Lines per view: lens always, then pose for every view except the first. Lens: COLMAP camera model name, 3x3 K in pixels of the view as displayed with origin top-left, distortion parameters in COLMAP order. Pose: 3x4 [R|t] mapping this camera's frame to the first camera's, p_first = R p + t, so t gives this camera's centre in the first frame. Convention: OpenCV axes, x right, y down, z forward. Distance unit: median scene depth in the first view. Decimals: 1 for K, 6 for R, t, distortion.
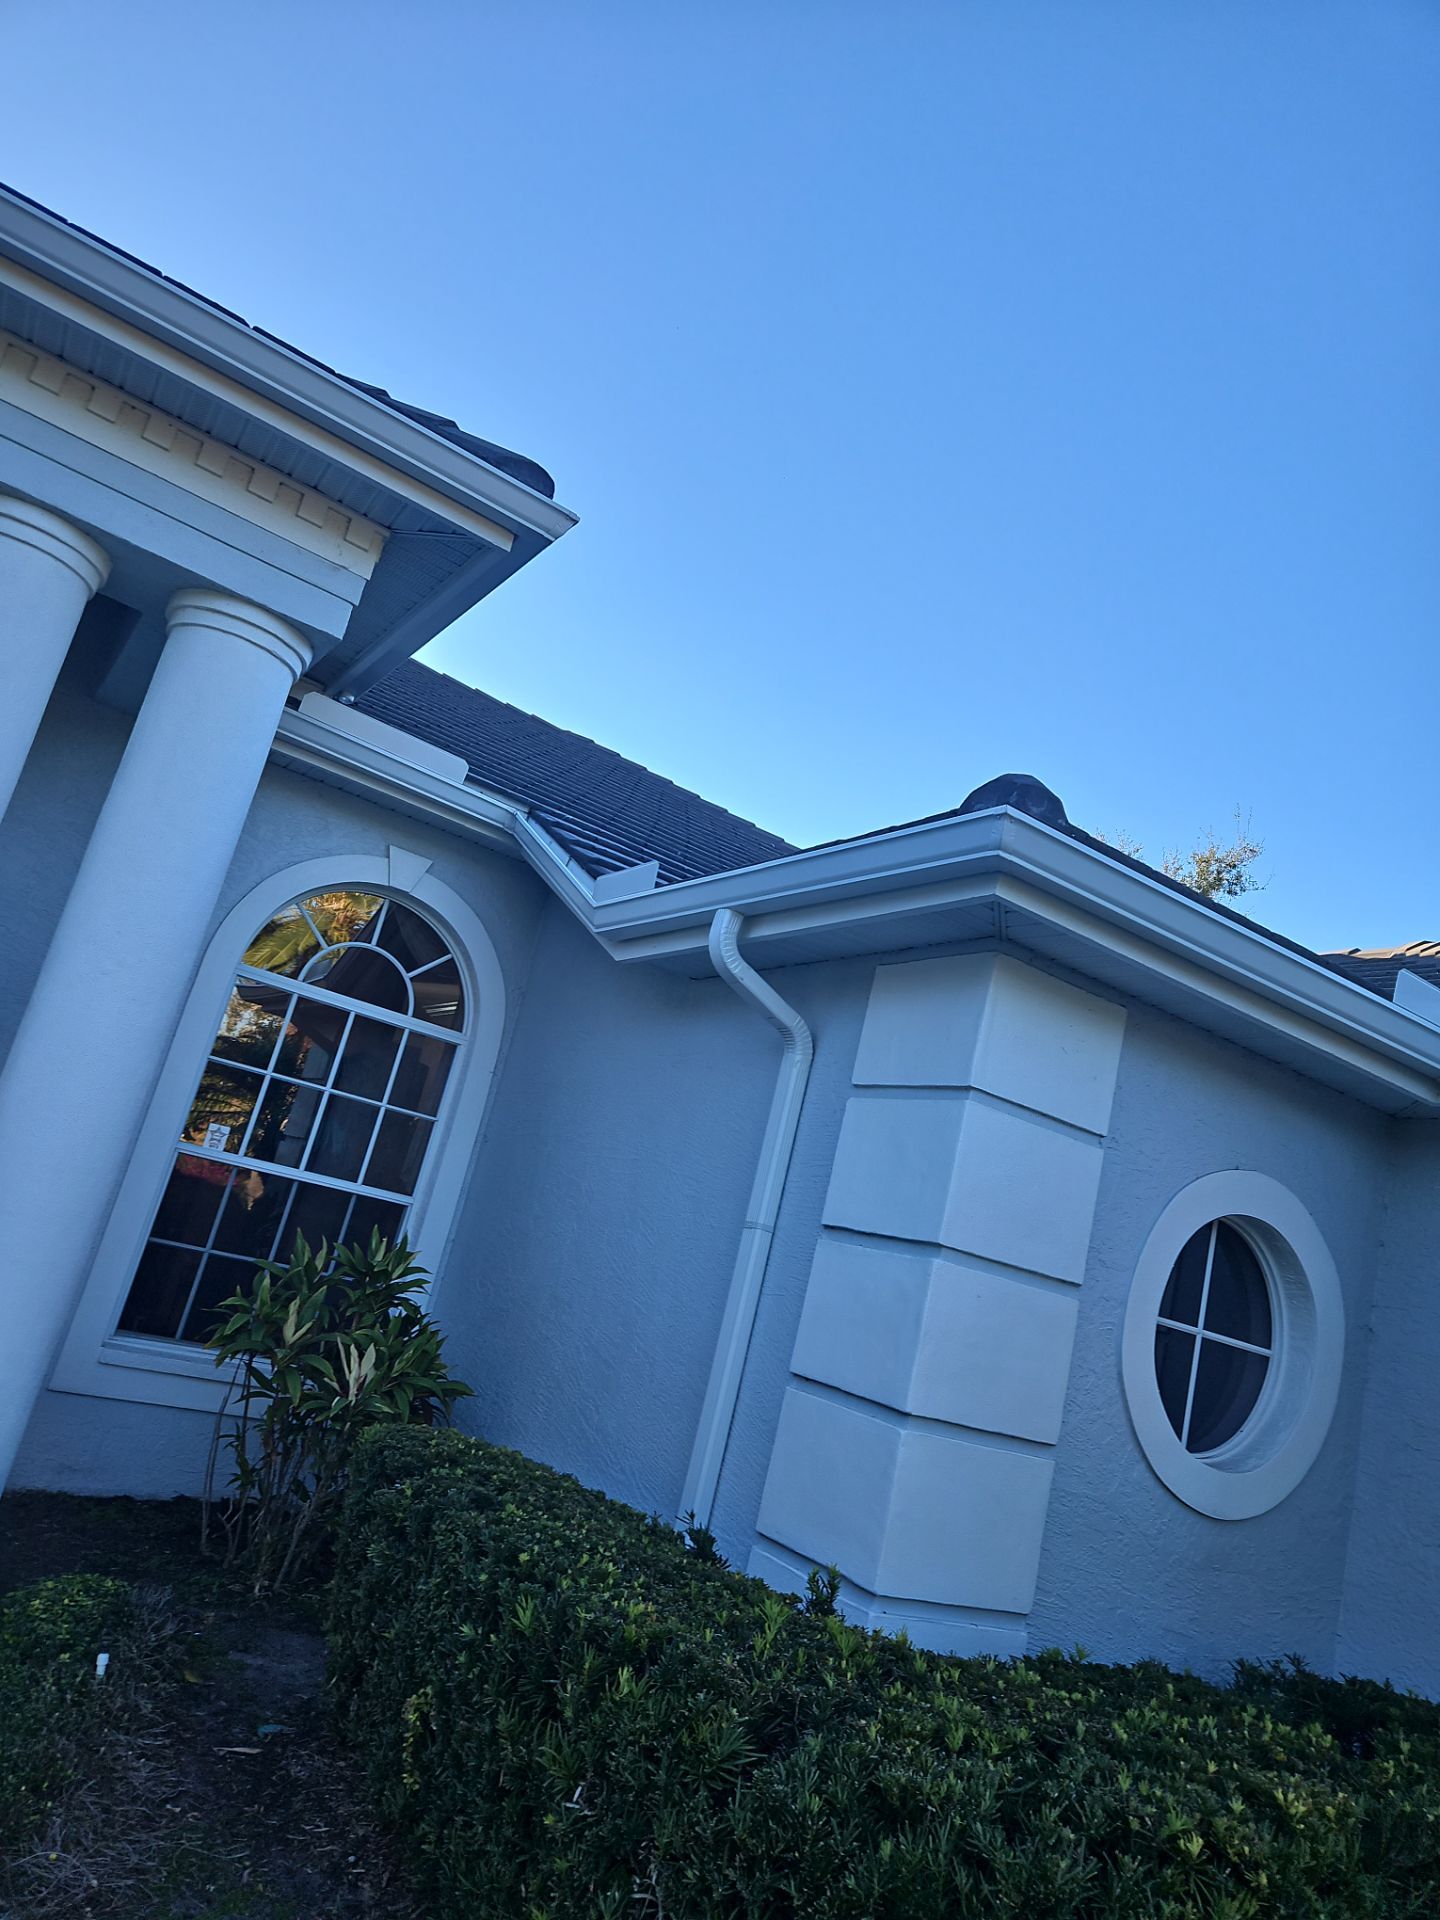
lens RADIAL K [[1277.9, 0, 736.6], [0, 1277.9, 946.2], [0, 0, 1]] dist [0.080178, -0.063465]
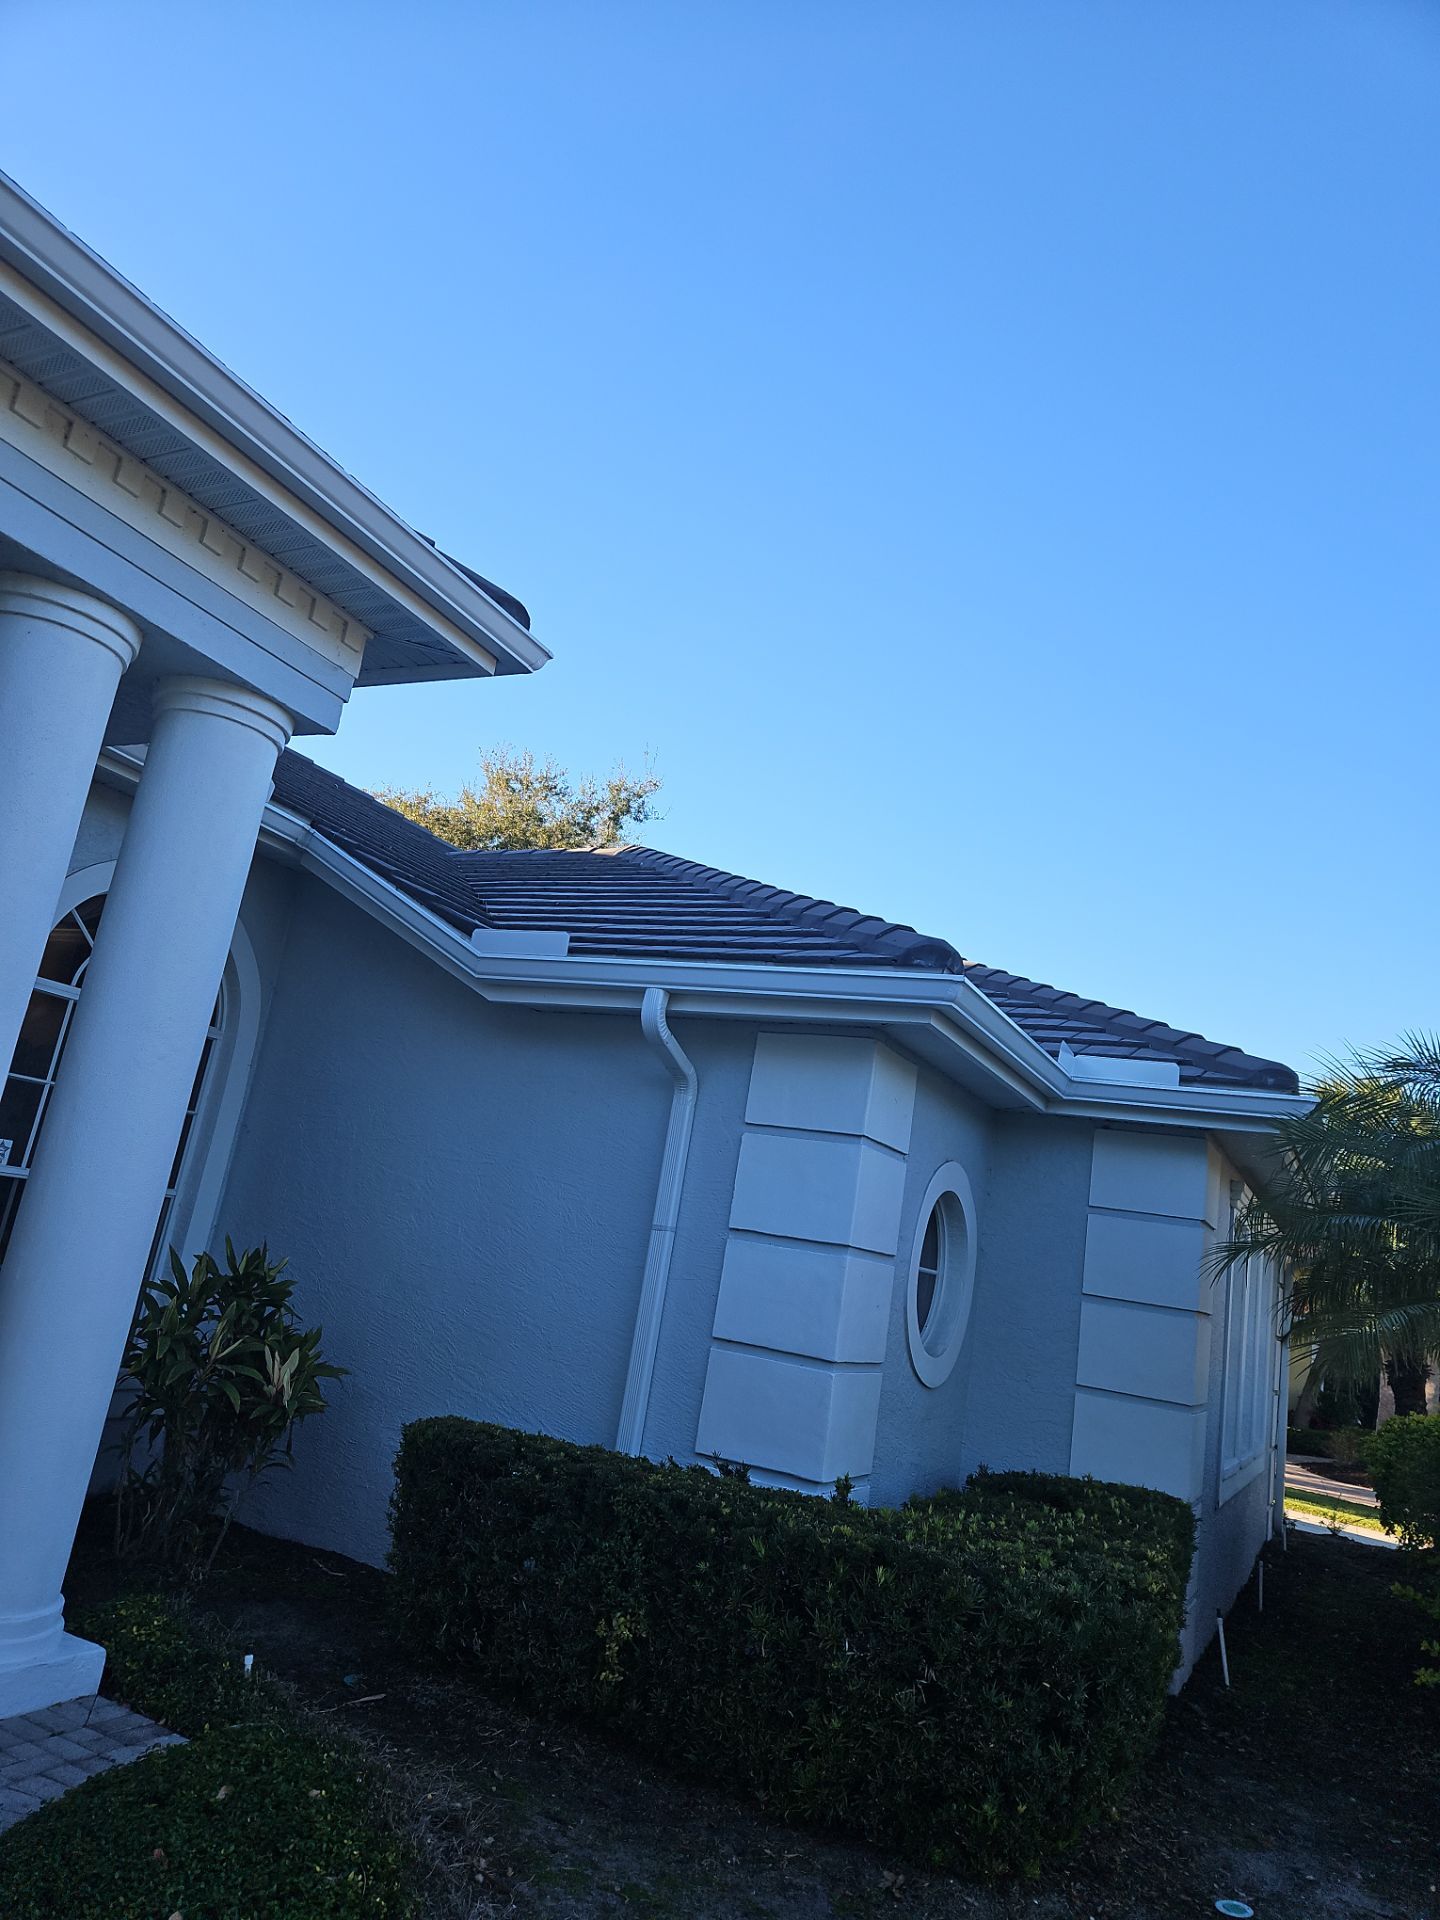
lens RADIAL K [[1240.6, 0, 716.7], [0, 1240.6, 933.8], [0, 0, 1]] dist [0.071711, -0.064352]
pose [[0.866914, 0.026165, 0.497771, -0.584965], [-0.077619, 0.993526, 0.082956, -0.193731], [-0.492378, -0.110552, 0.863332, -0.099703]]
